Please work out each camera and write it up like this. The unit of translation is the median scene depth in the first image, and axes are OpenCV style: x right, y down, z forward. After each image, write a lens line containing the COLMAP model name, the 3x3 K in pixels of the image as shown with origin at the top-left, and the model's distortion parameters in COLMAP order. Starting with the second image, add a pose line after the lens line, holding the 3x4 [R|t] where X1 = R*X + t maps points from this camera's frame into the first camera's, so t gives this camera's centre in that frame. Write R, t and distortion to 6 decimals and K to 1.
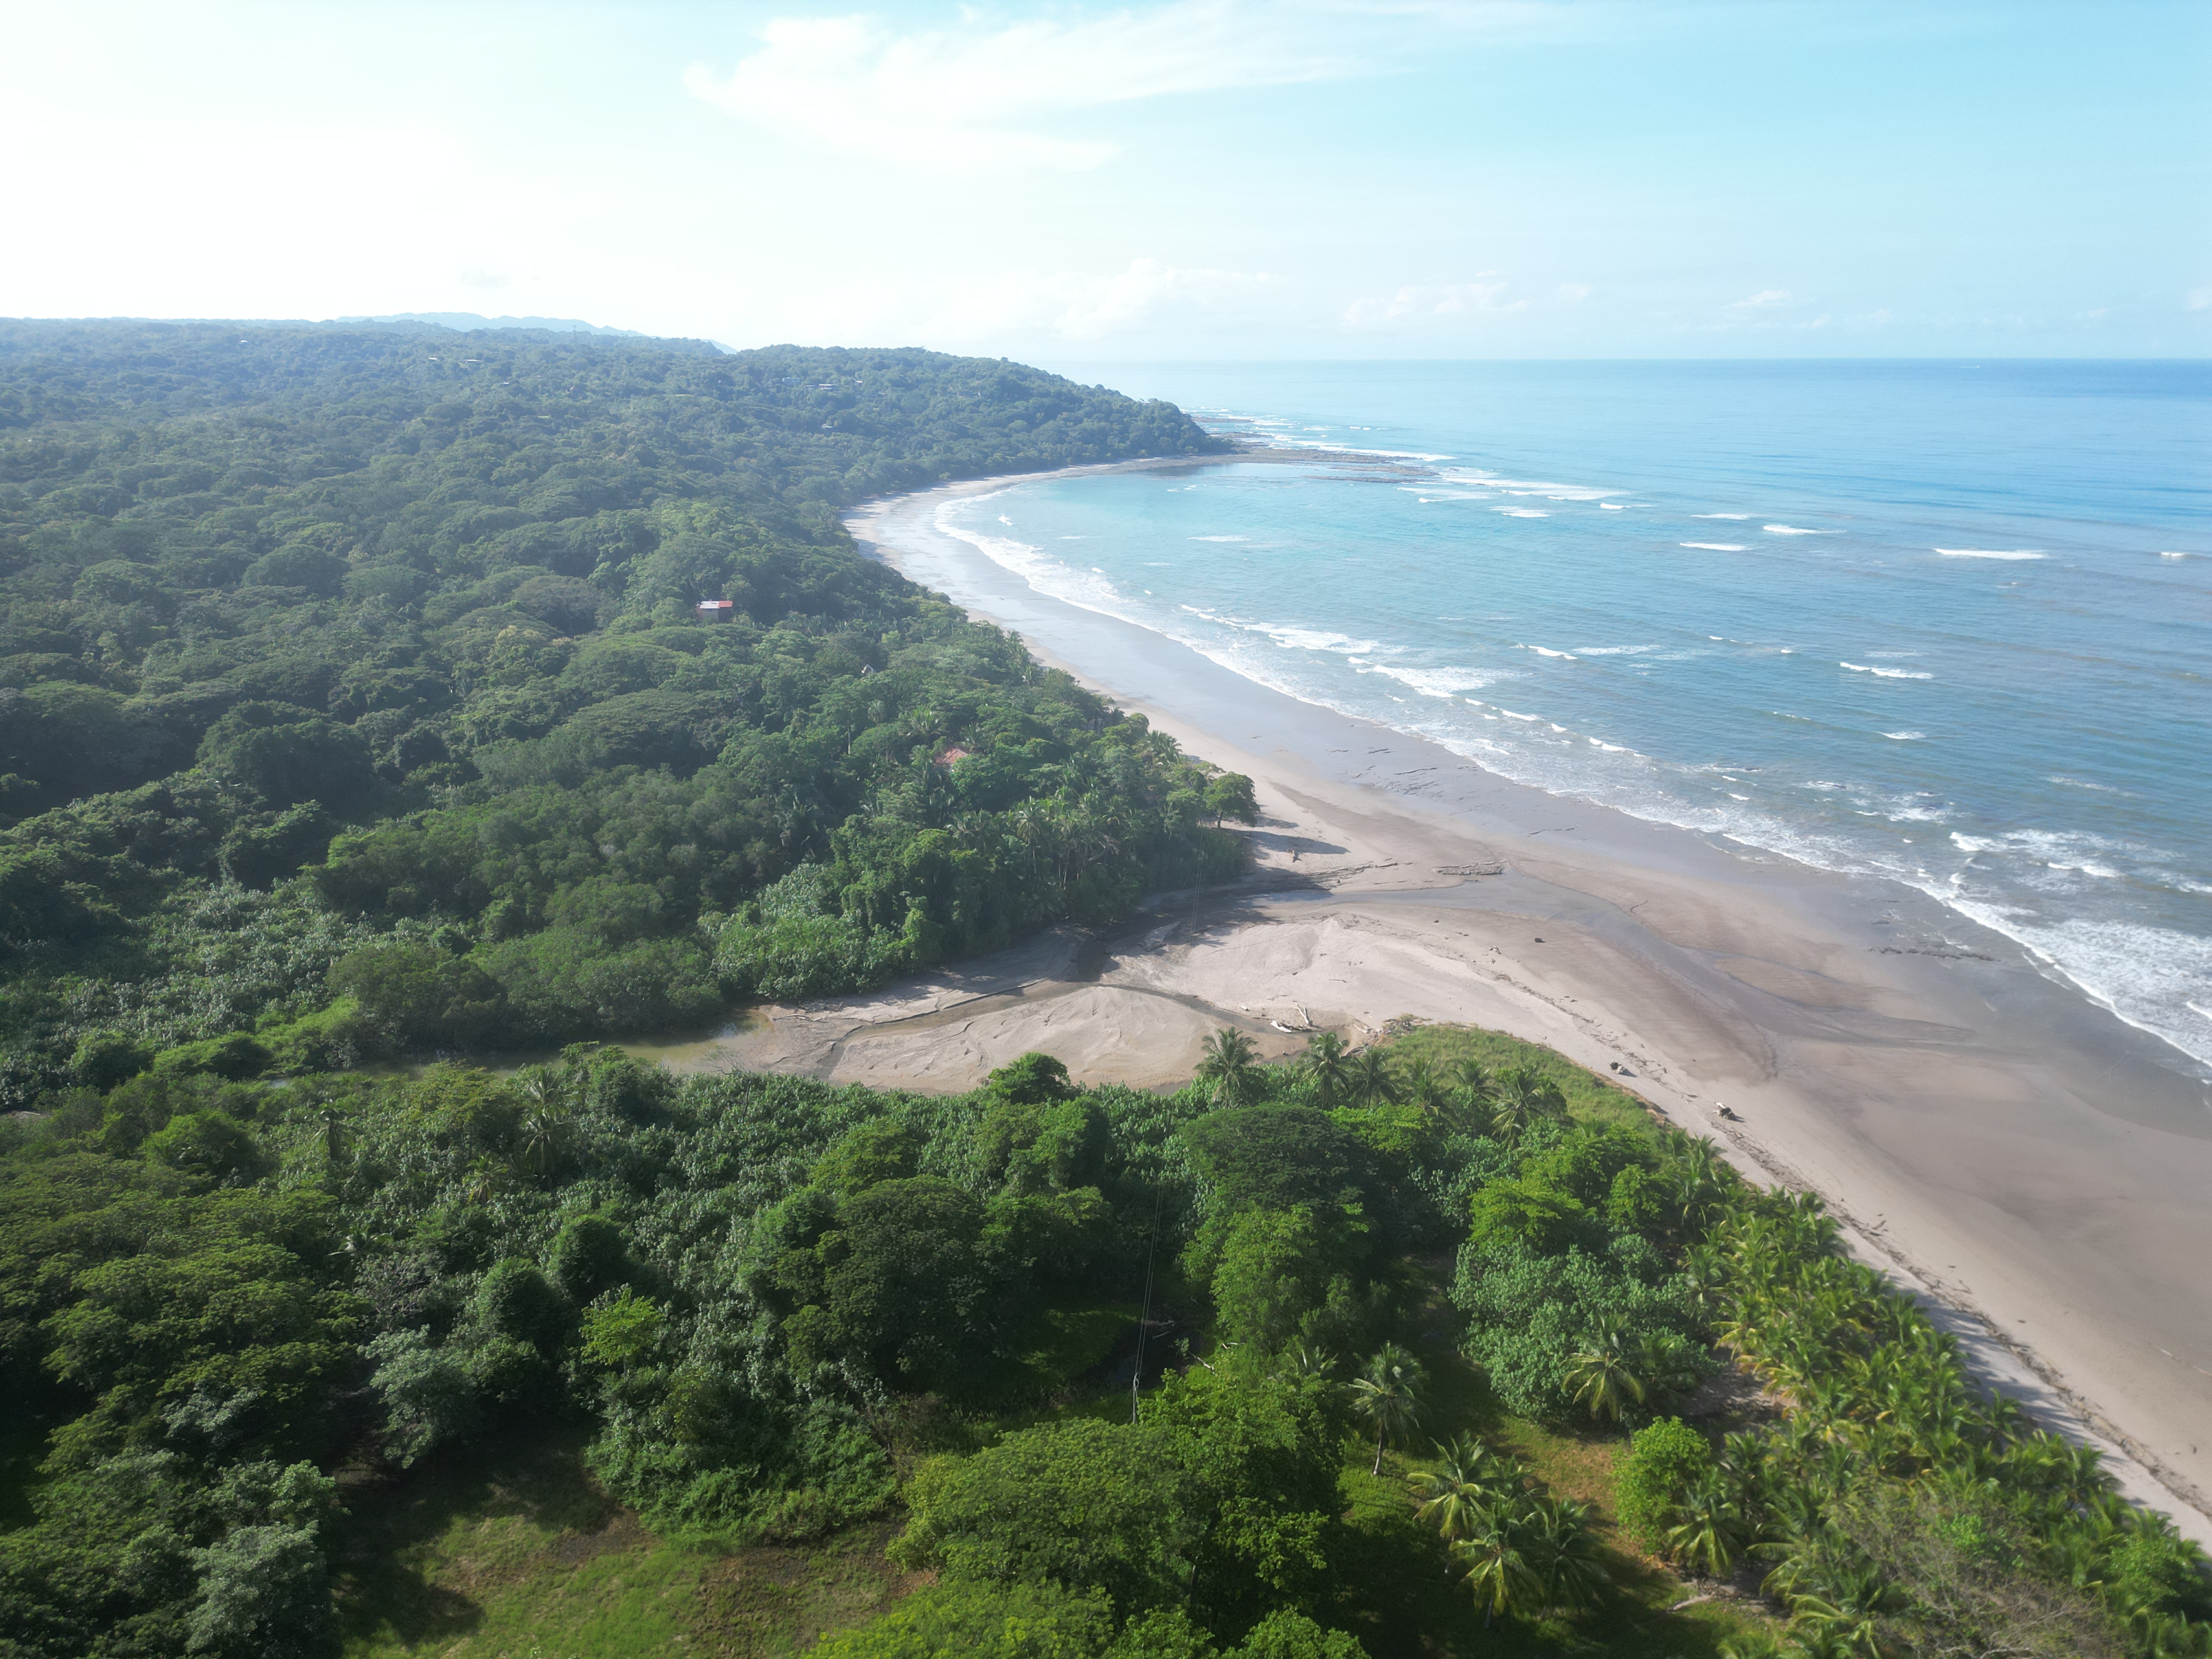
lens RADIAL K [[1549.7, 0, 1101.6], [0, 1549.7, 818.7], [0, 0, 1]] dist [0.075054, -0.083516]
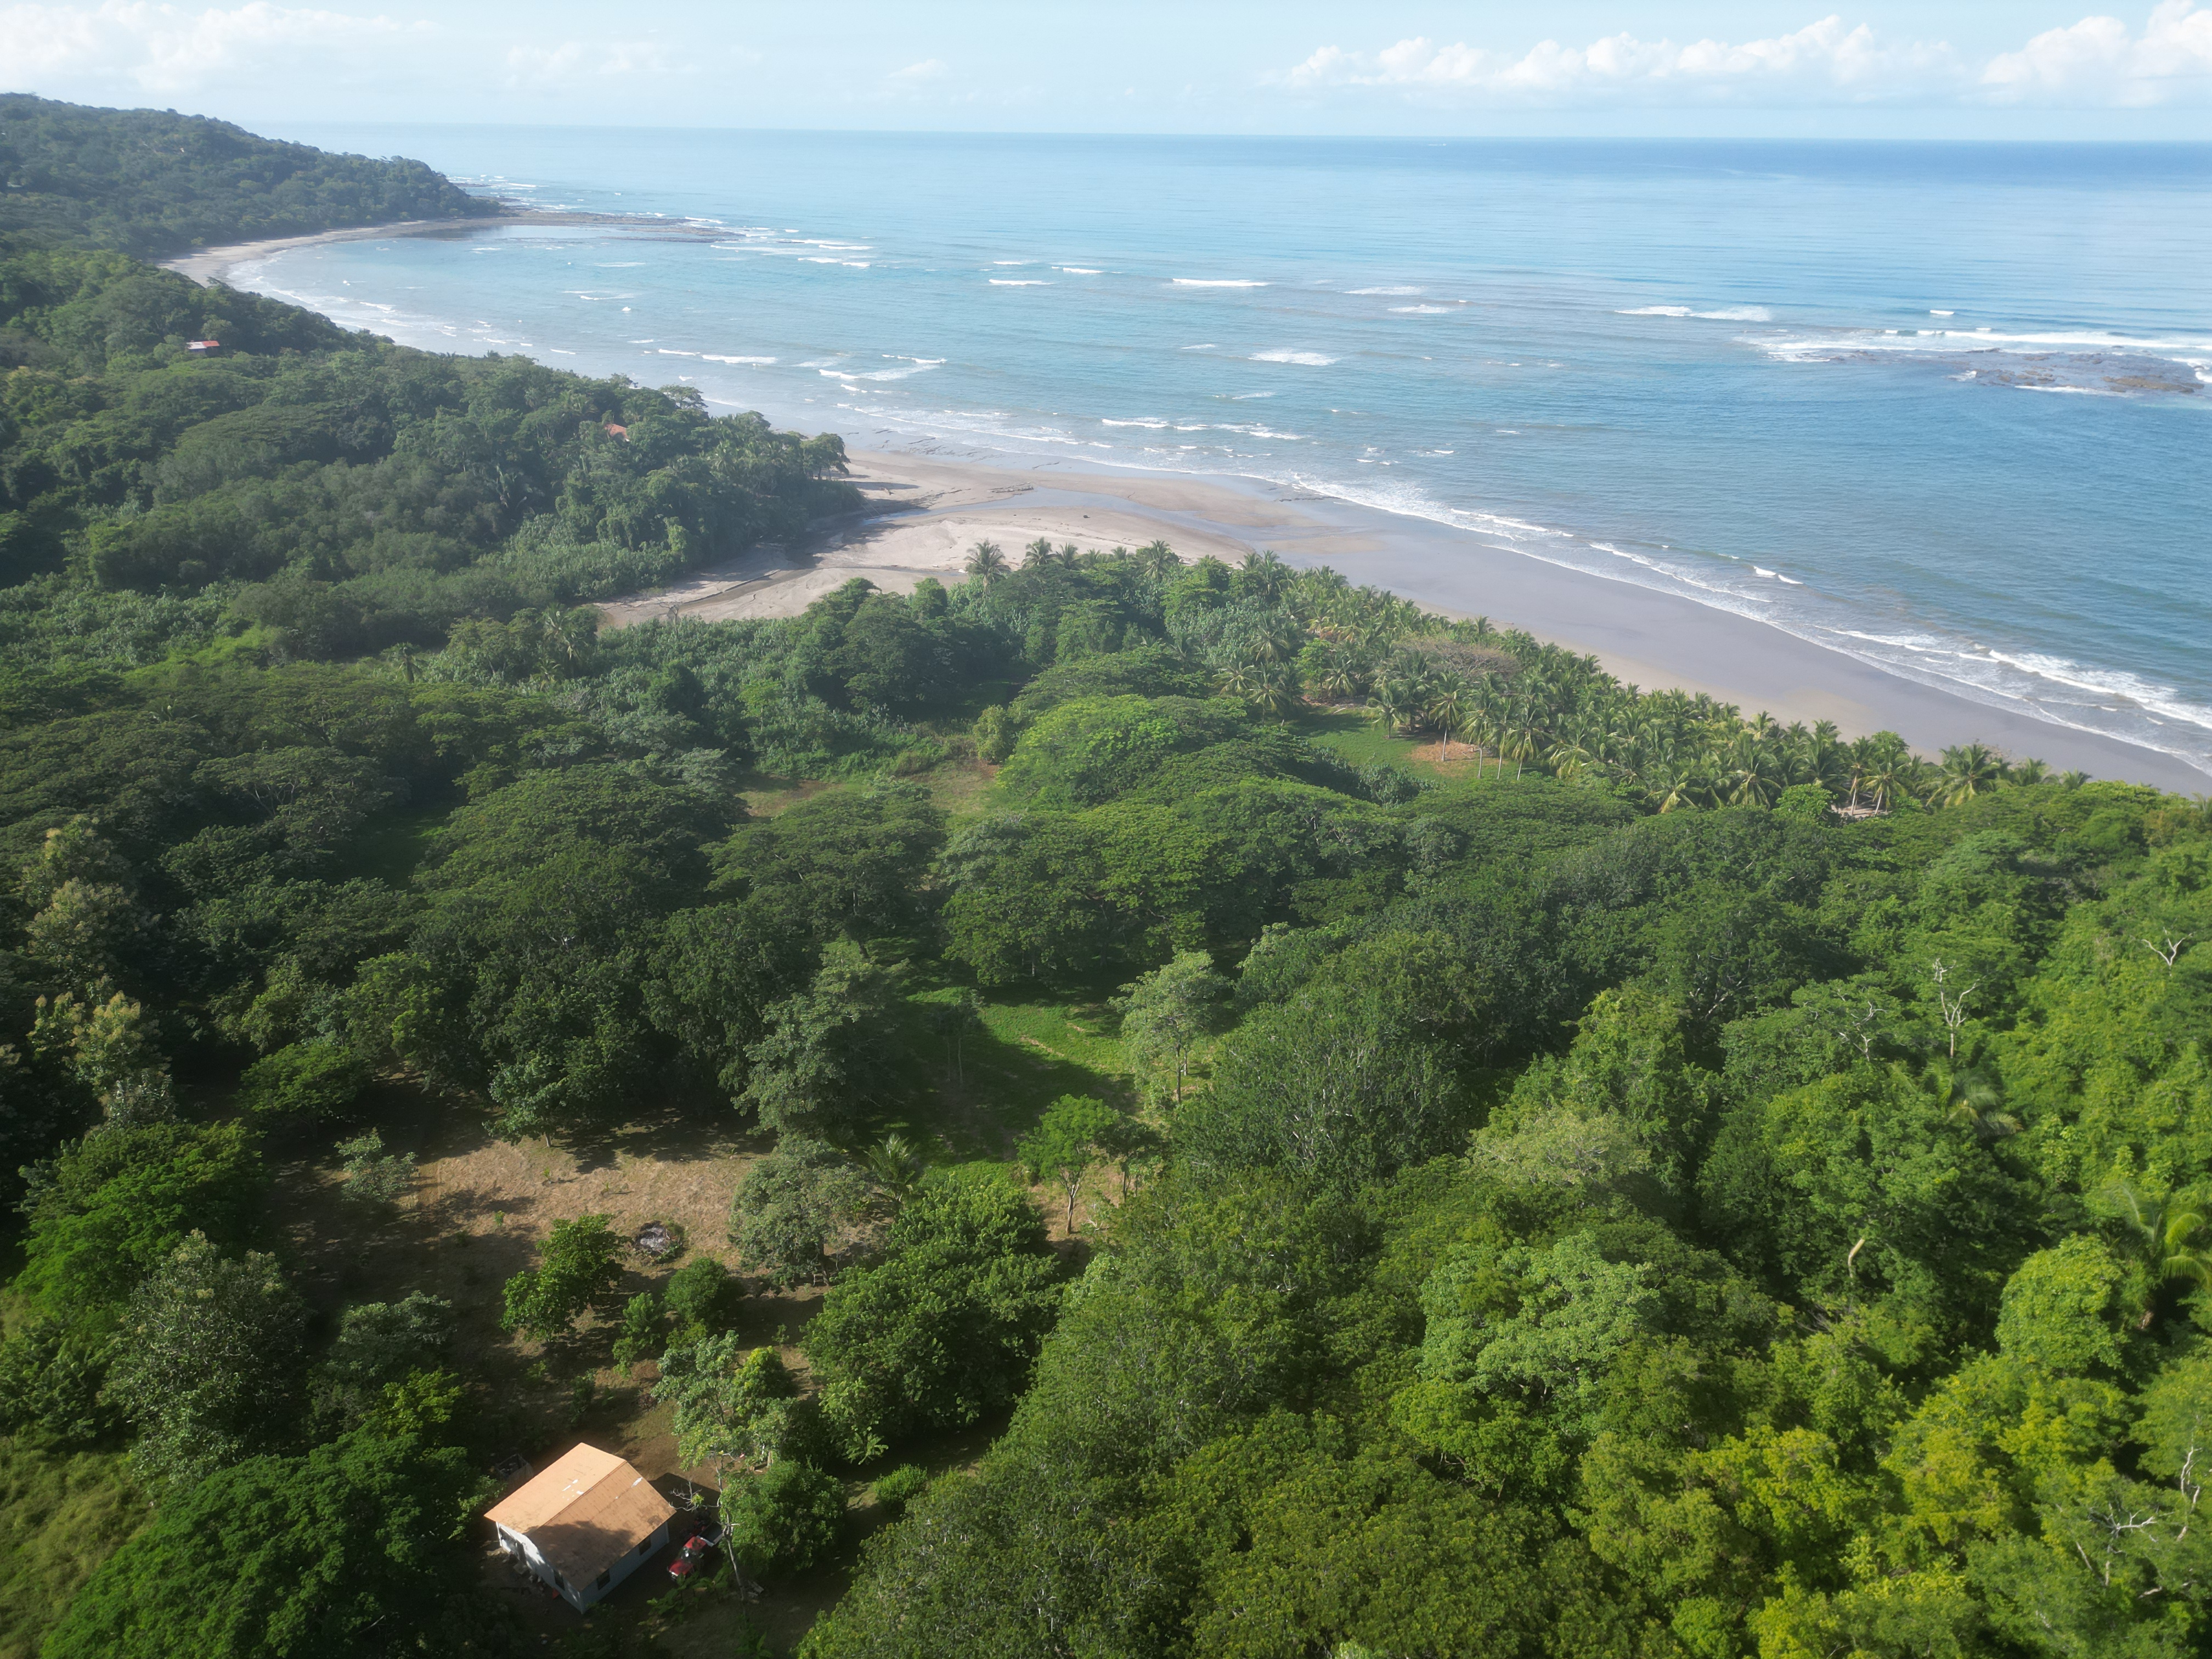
lens RADIAL K [[1544.3, 0, 1099.8], [0, 1544.3, 822.5], [0, 0, 1]] dist [0.072649, -0.074478]
pose [[0.887970, -0.180793, 0.422875, -0.378607], [0.123475, 0.979451, 0.159468, 0.130317], [-0.443016, -0.089388, 0.892046, -0.332483]]
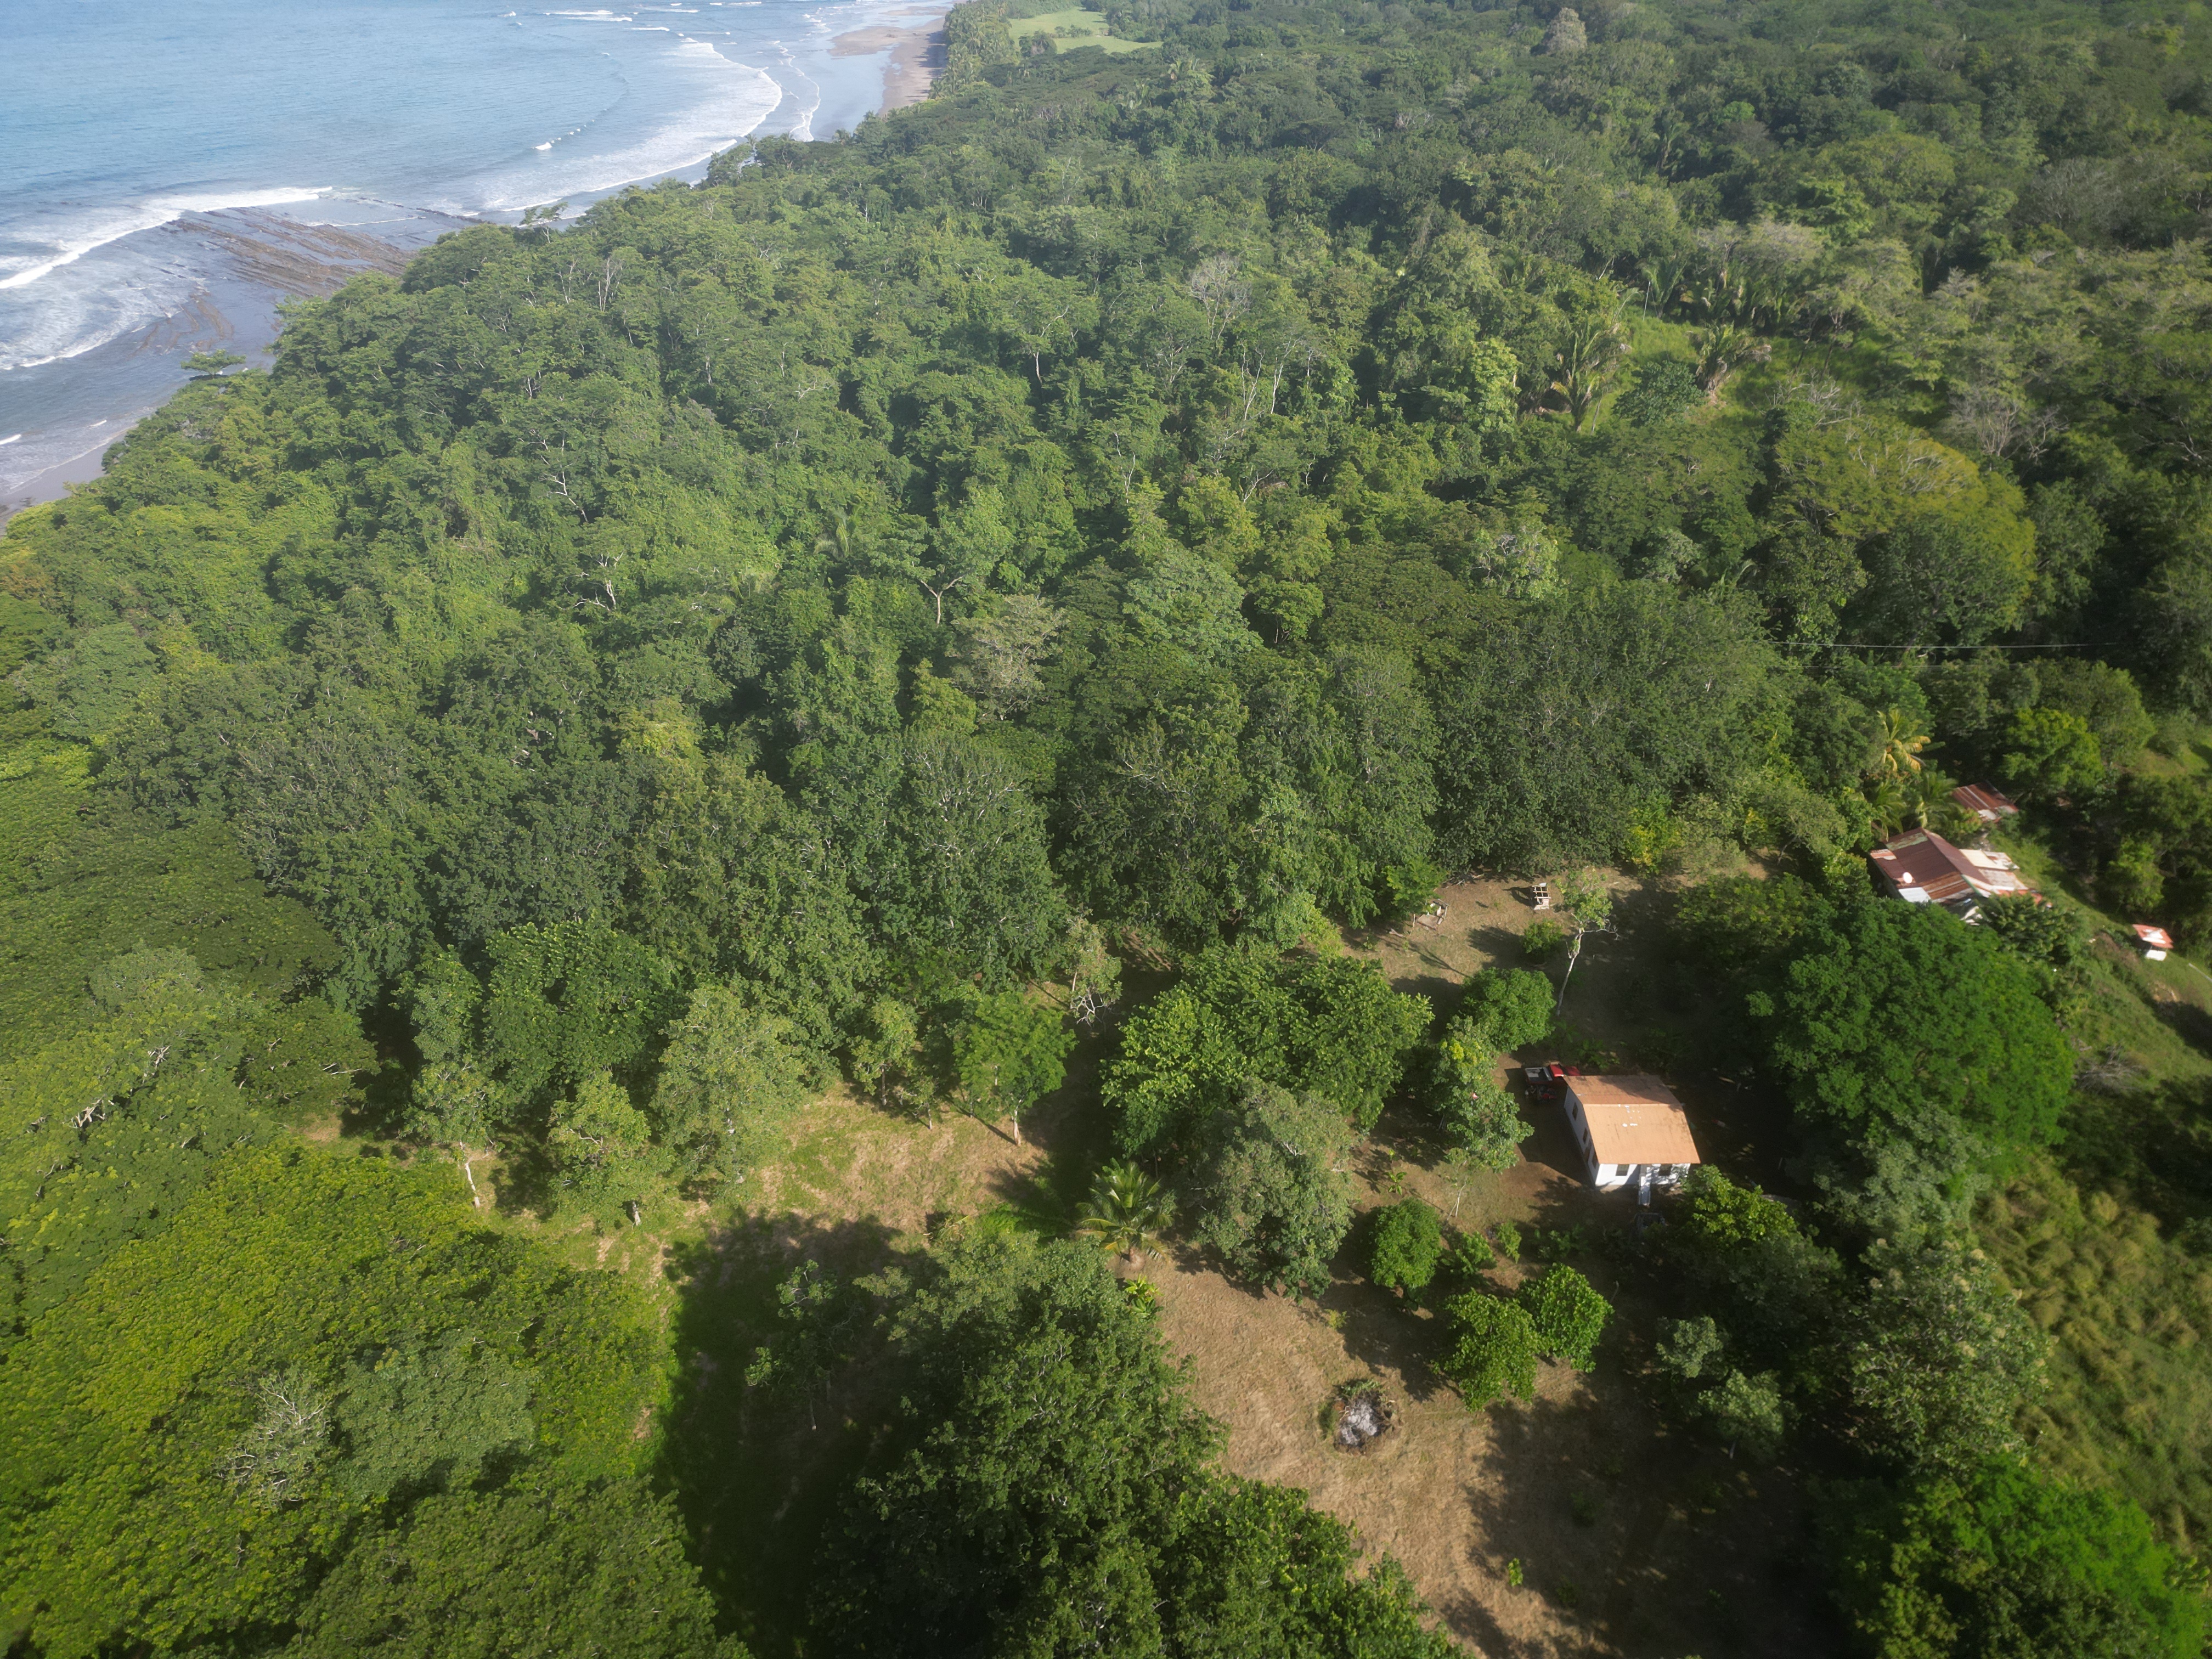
lens RADIAL K [[1544.3, 0, 1099.8], [0, 1544.3, 822.5], [0, 0, 1]] dist [0.072649, -0.074478]
pose [[-0.905821, -0.231732, 0.354666, -0.362762], [0.111728, 0.676848, 0.727594, -0.050679], [-0.408662, 0.698697, -0.587212, 0.282360]]
